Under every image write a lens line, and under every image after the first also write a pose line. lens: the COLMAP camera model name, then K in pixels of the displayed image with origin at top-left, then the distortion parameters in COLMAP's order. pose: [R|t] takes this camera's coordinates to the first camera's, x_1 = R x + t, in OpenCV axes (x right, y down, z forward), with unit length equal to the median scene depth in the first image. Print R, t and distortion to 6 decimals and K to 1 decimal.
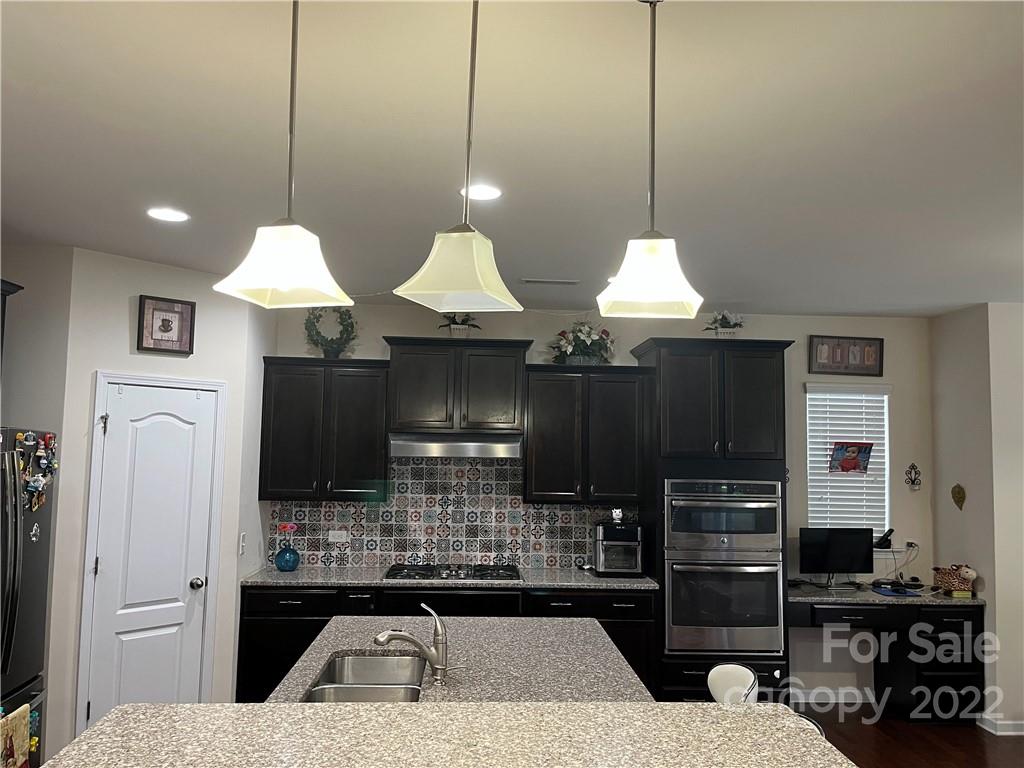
lens RADIAL K [[779.3, 0, 510.0], [0, 779.3, 384.9], [0, 0, 1]] dist [0.060759, -0.006420]
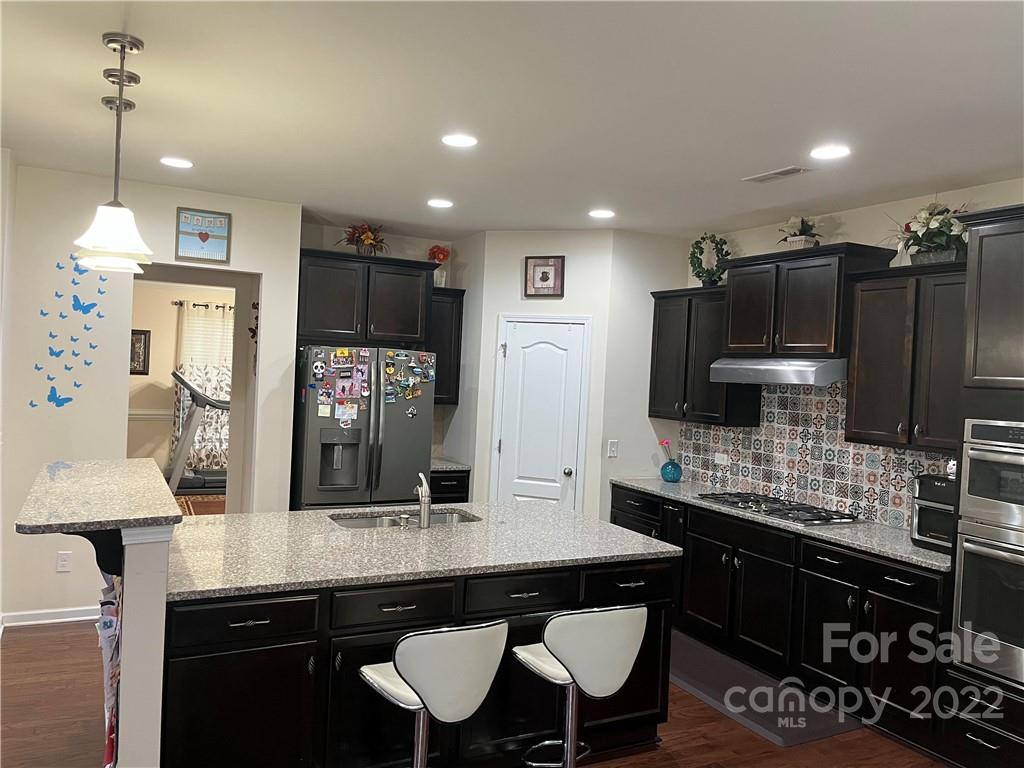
lens RADIAL K [[779.3, 0, 509.0], [0, 779.3, 381.7], [0, 0, 1]] dist [0.060759, -0.006420]
pose [[0.412399, 0.016299, -0.910858, 0.605252], [0.034786, 0.998829, 0.033622, 0.045672], [0.910339, -0.045551, 0.411349, 0.317746]]
